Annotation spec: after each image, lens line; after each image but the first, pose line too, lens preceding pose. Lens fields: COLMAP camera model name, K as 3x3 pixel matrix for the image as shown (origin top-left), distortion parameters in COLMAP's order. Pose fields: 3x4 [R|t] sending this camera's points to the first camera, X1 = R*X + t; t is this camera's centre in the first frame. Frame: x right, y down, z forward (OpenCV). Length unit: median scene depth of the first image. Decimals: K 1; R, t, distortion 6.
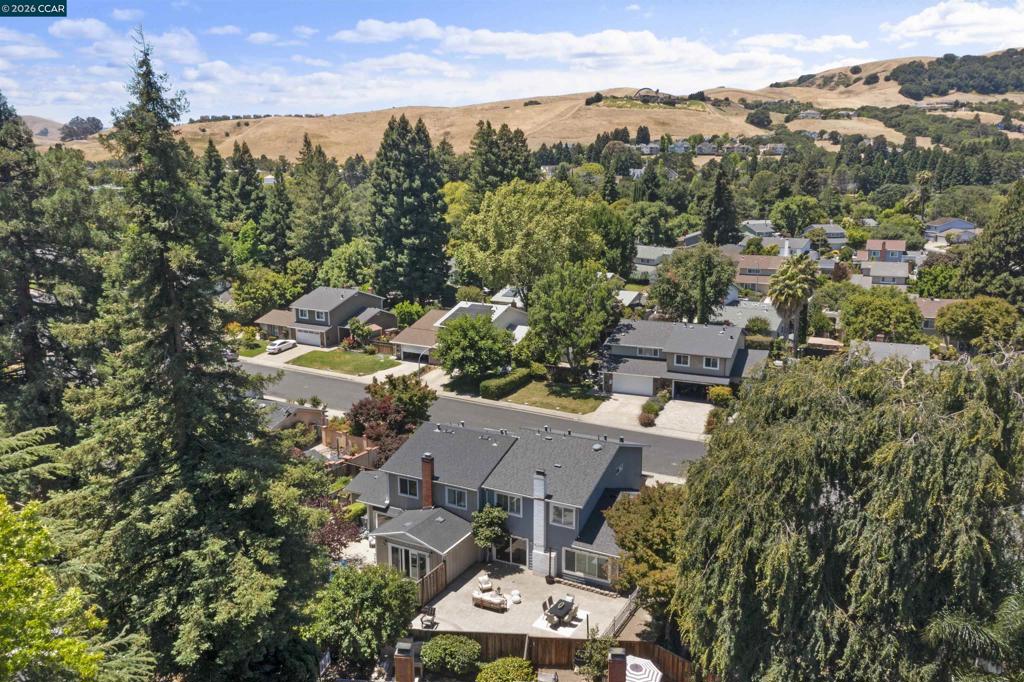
lens RADIAL K [[797.5, 0, 512.0], [0, 797.5, 341.0], [0, 0, 1]] dist [-0.020538, -0.002272]
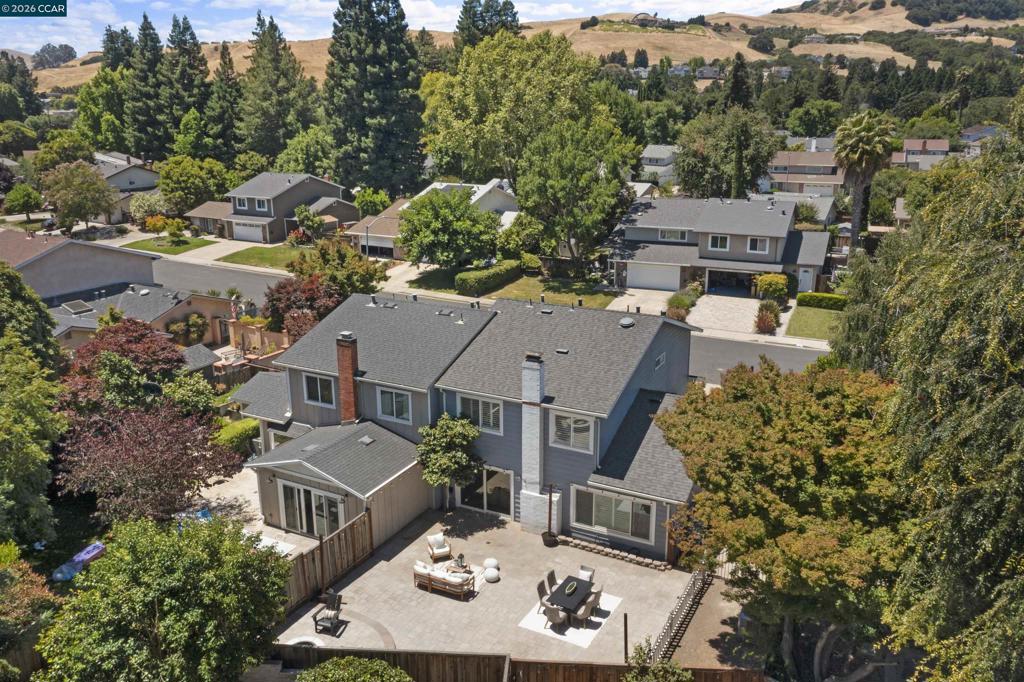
lens RADIAL K [[797.5, 0, 512.0], [0, 797.5, 341.0], [0, 0, 1]] dist [-0.020538, -0.002272]
pose [[0.999959, -0.003479, 0.008419, 0.006656], [0.002844, 0.997231, 0.074310, 0.048355], [-0.008654, -0.074283, 0.997200, 0.186395]]
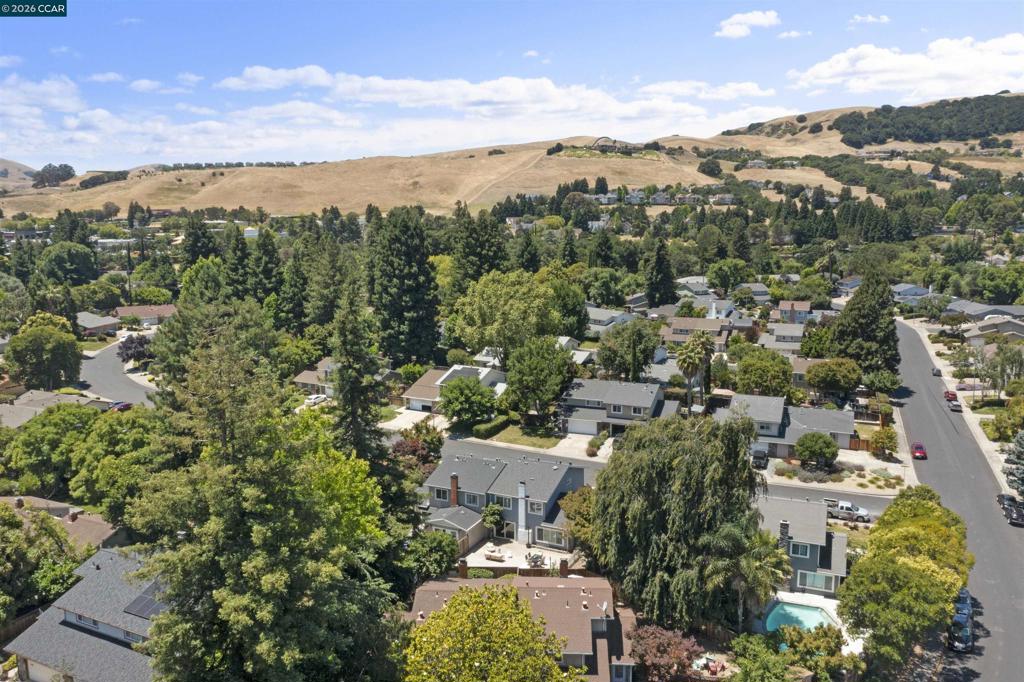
lens RADIAL K [[797.5, 0, 512.0], [0, 797.5, 341.0], [0, 0, 1]] dist [-0.020538, -0.002272]
pose [[0.998955, -0.009313, 0.044736, -0.026688], [0.011344, 0.998906, -0.045372, -0.027373], [-0.044265, 0.045832, 0.997968, -0.320358]]
